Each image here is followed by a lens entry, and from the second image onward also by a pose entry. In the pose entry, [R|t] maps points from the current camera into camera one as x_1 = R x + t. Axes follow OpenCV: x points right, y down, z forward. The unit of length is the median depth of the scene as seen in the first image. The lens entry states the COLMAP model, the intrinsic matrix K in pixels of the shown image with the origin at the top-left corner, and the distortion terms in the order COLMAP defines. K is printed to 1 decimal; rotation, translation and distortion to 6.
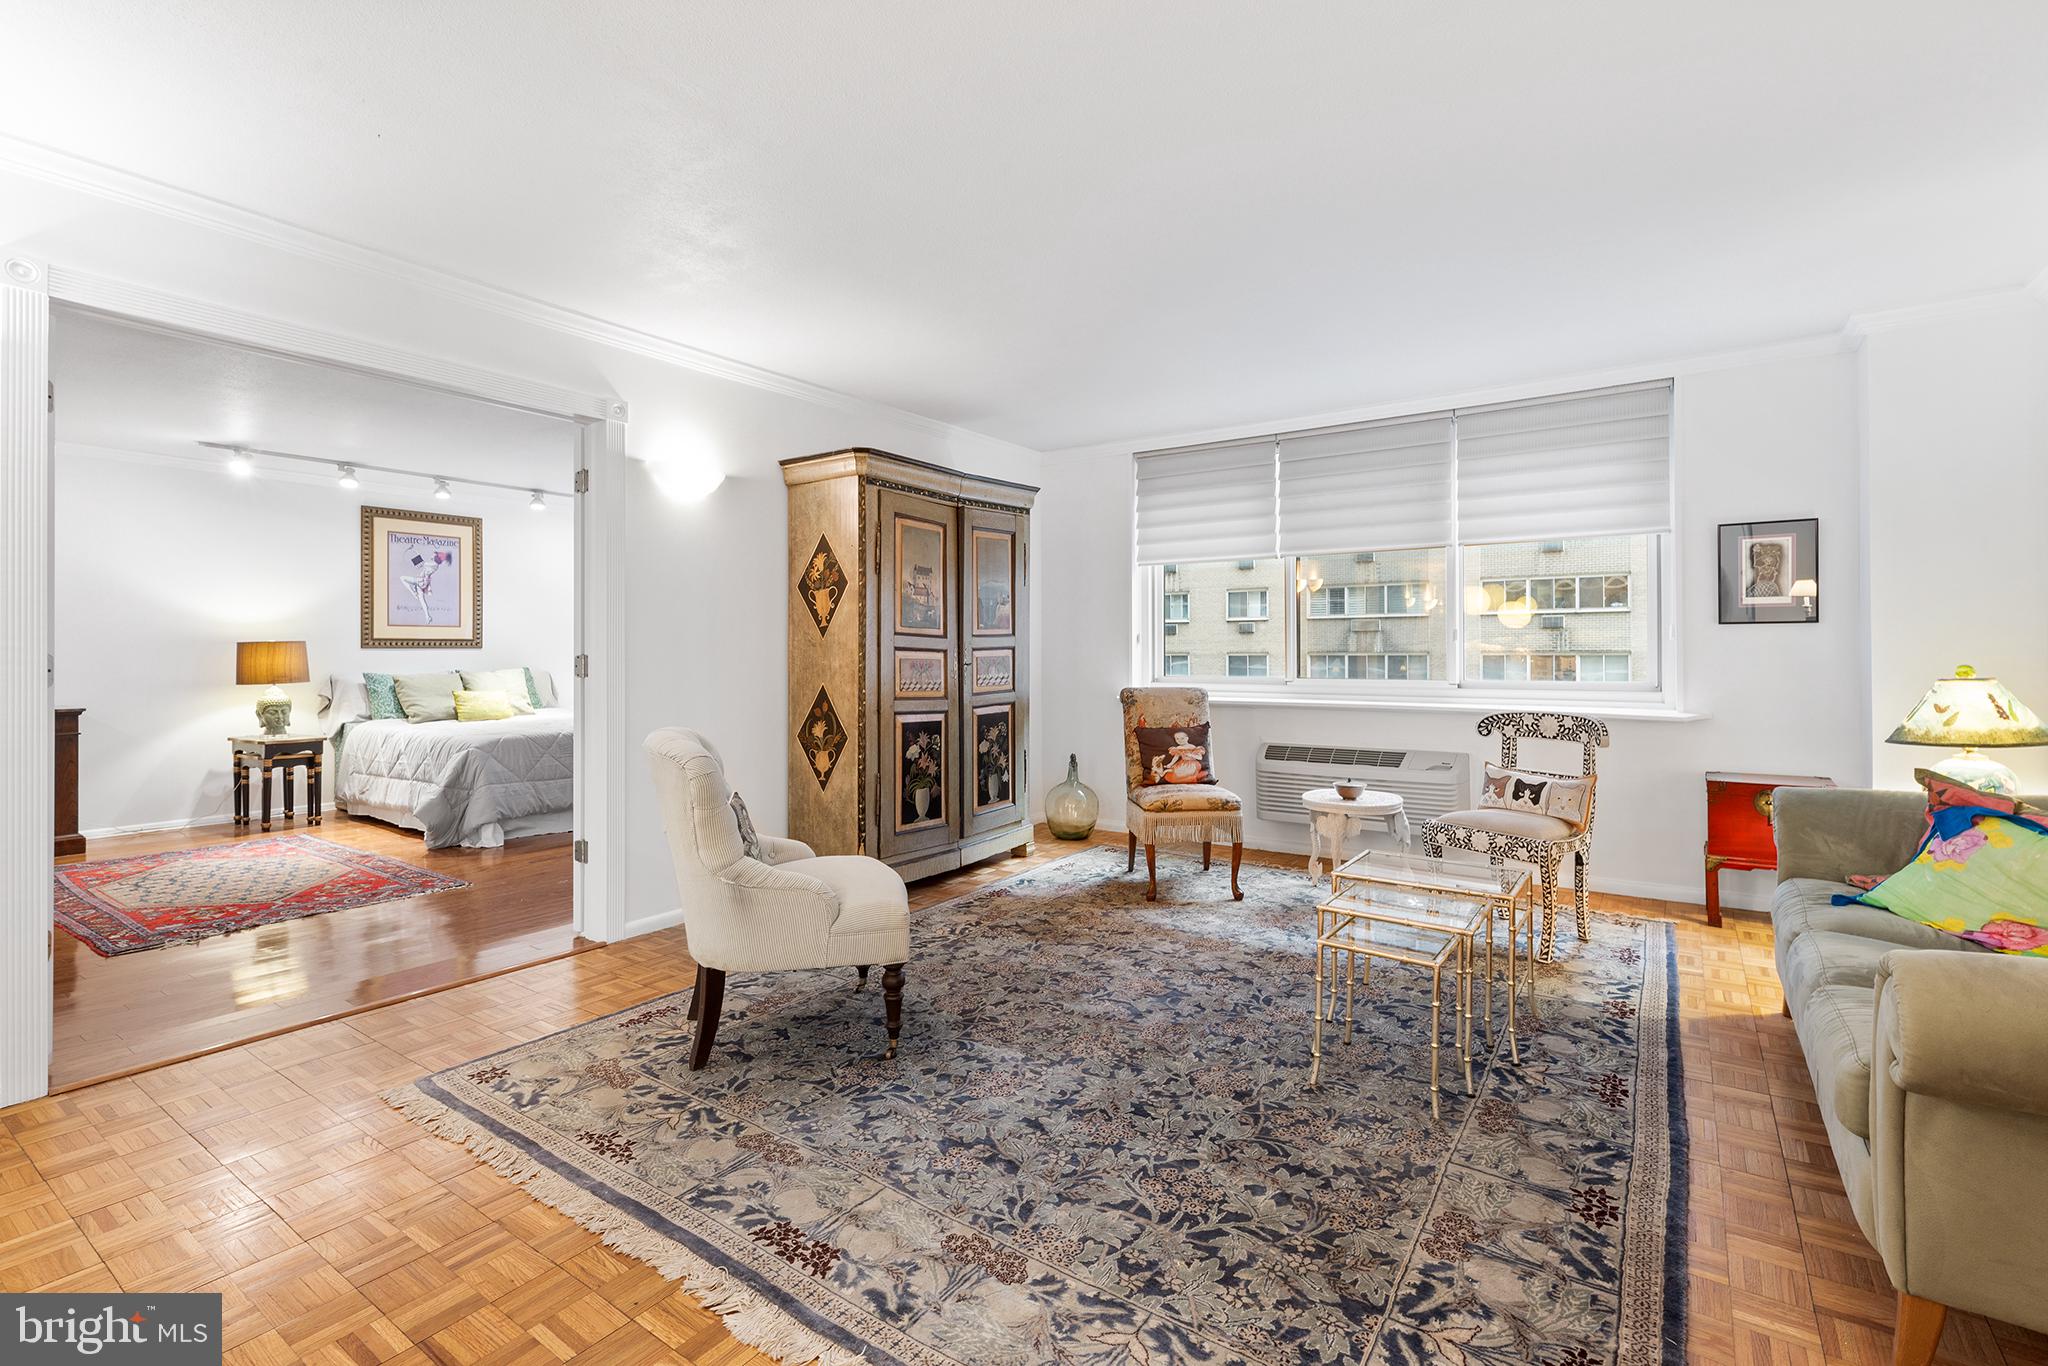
lens RADIAL K [[934.8, 0, 1041.9], [0, 934.8, 650.6], [0, 0, 1]] dist [0.005996, -0.001616]
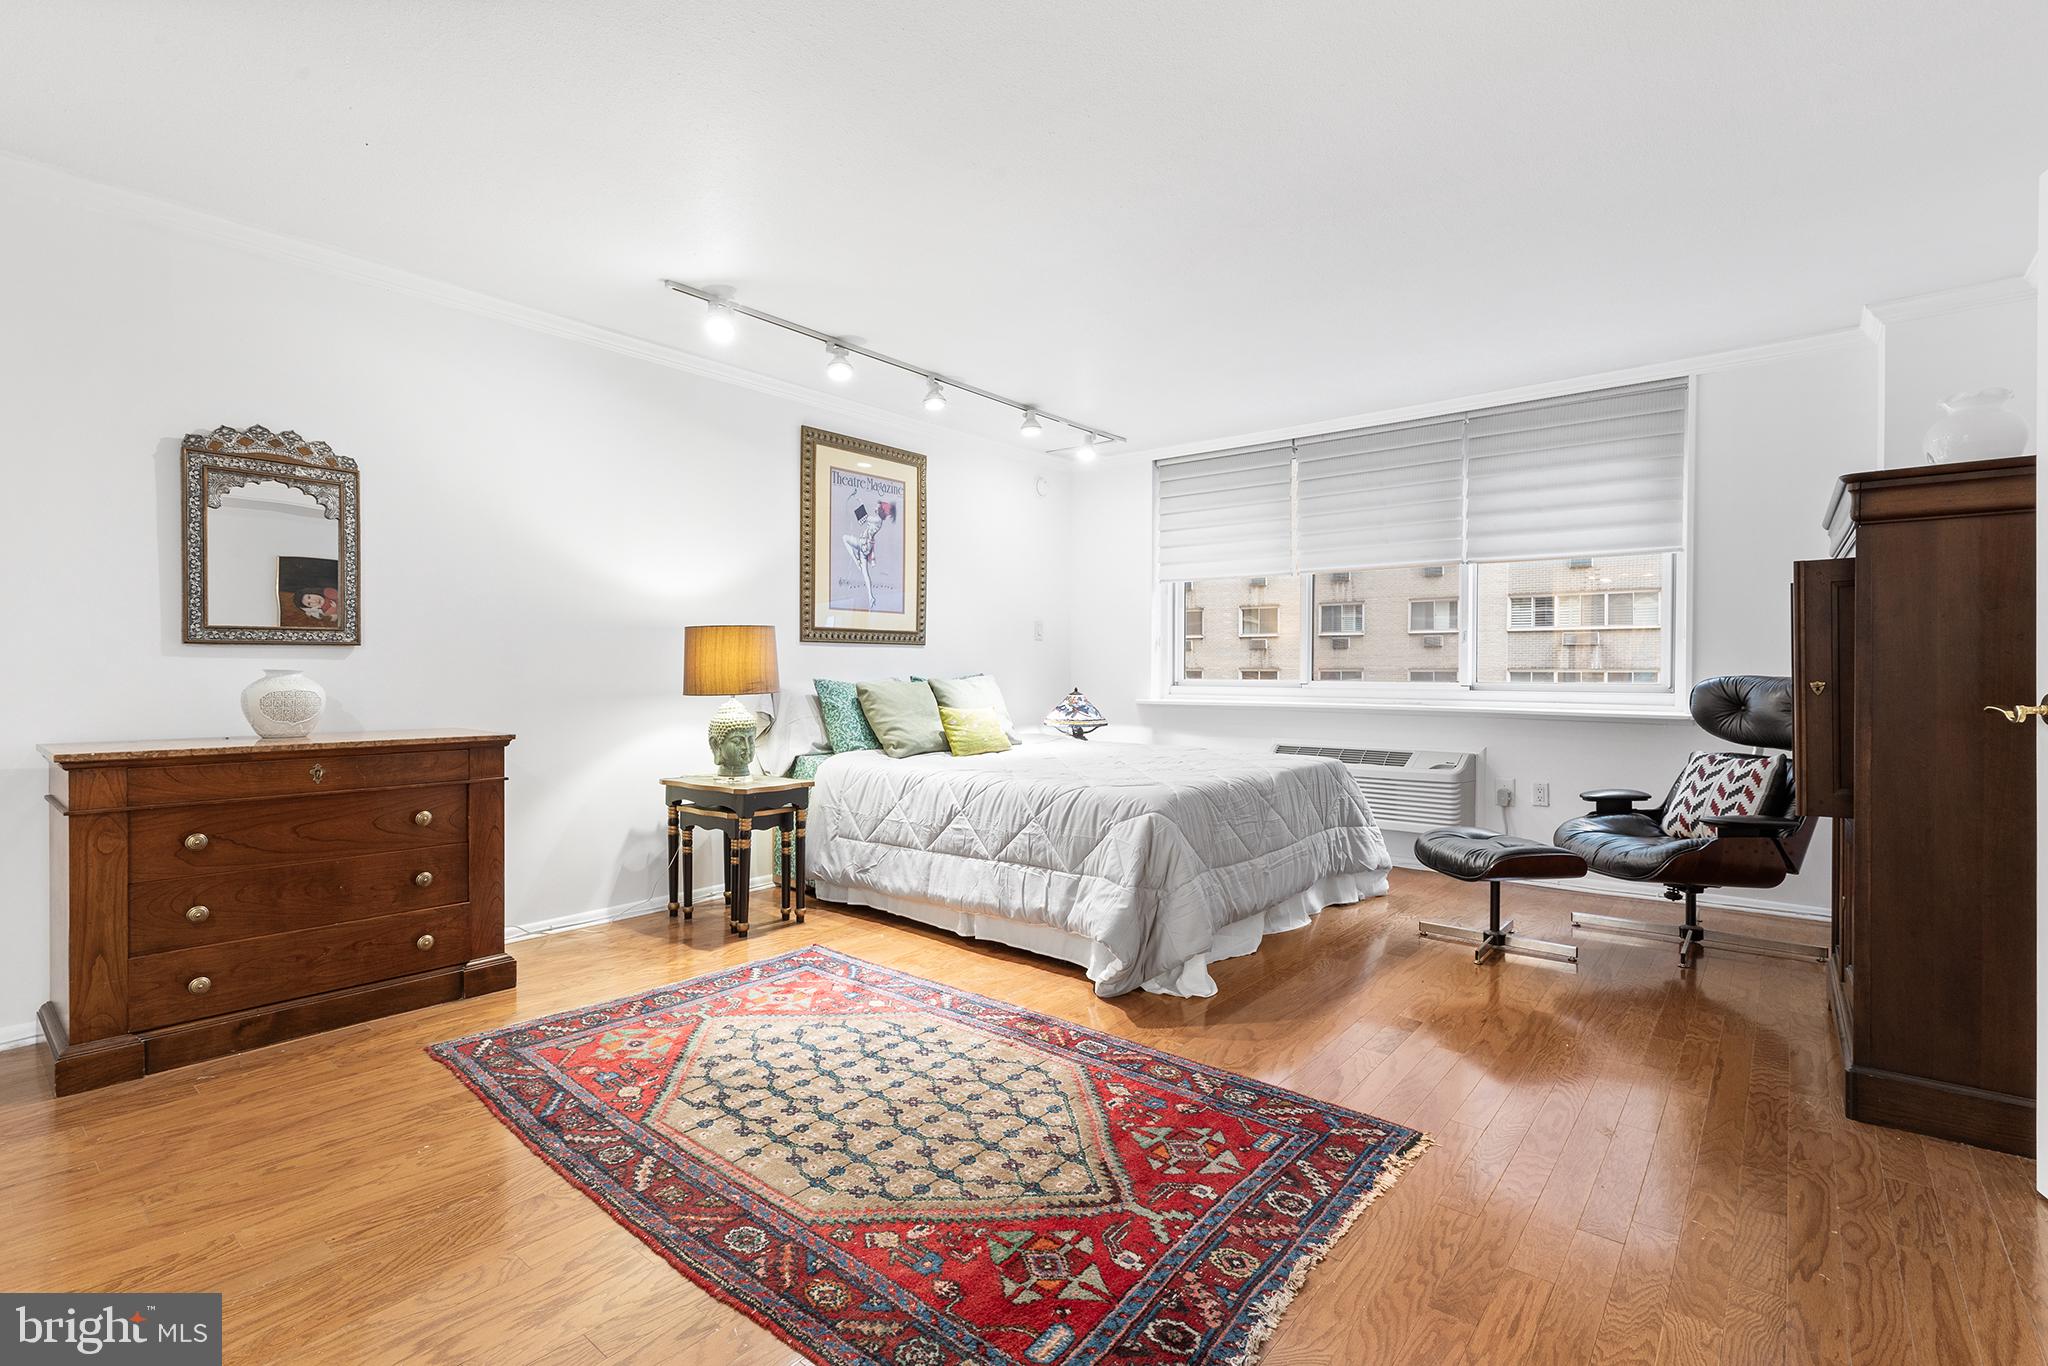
lens RADIAL K [[934.8, 0, 1028.1], [0, 934.8, 677.5], [0, 0, 1]] dist [0.005996, -0.001616]
pose [[0.996492, 0.007235, -0.083372, -0.839801], [-0.006304, 0.999915, 0.011421, 0.023038], [0.083447, -0.010855, 0.996453, 0.583154]]
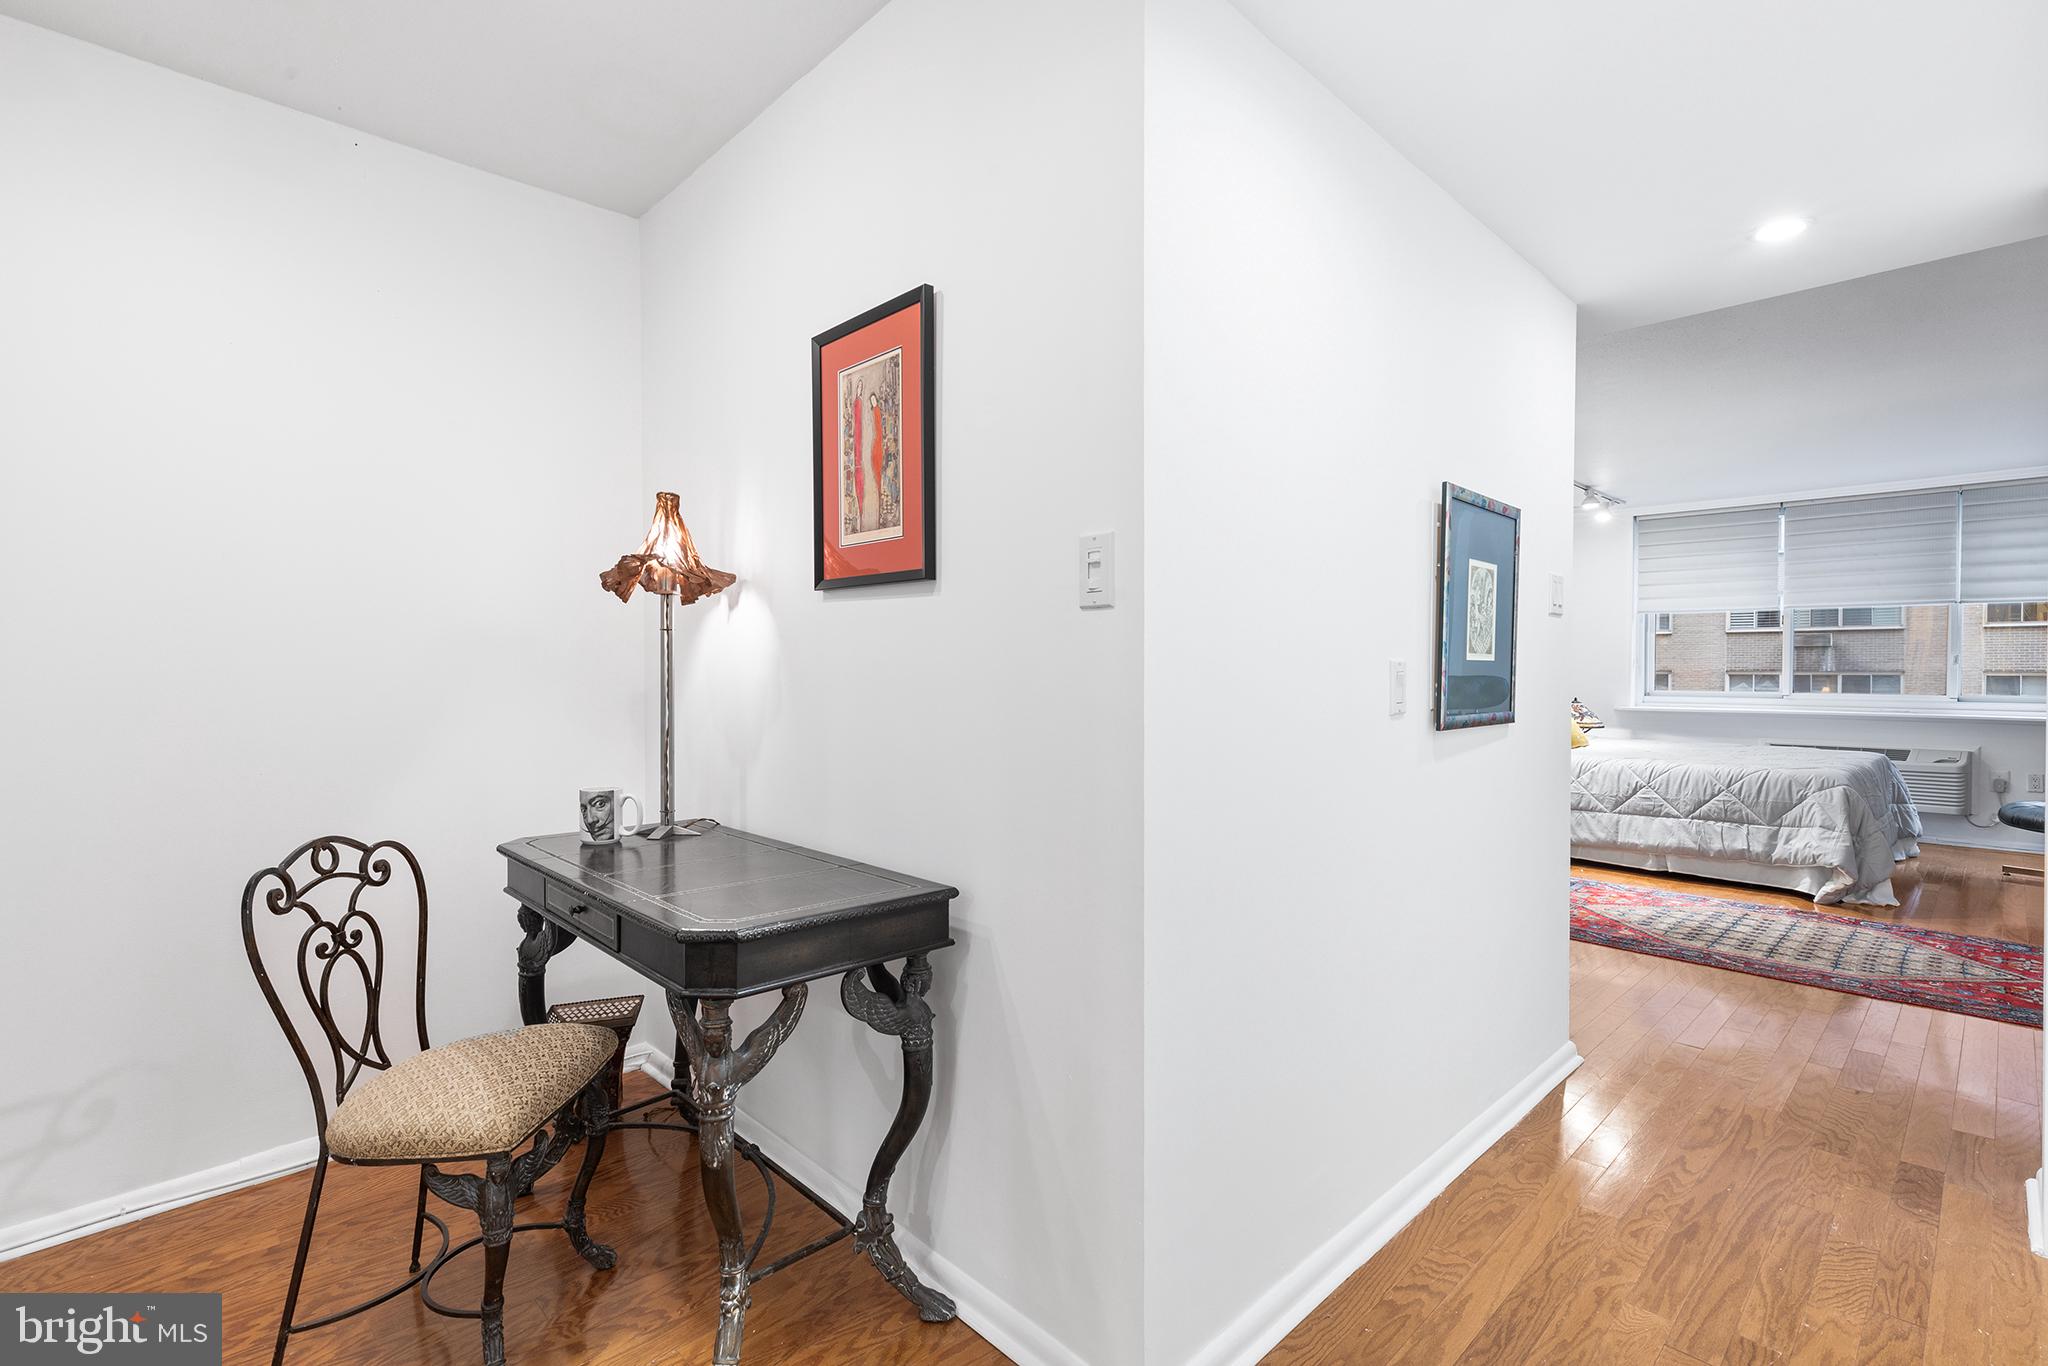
lens RADIAL K [[934.8, 0, 1033.3], [0, 934.8, 685.5], [0, 0, 1]] dist [0.005996, -0.001616]
pose [[0.979648, 0.008183, -0.200557, -1.520621], [-0.004152, 0.999781, 0.020510, -0.001214], [0.200681, -0.019260, 0.979467, 0.039788]]
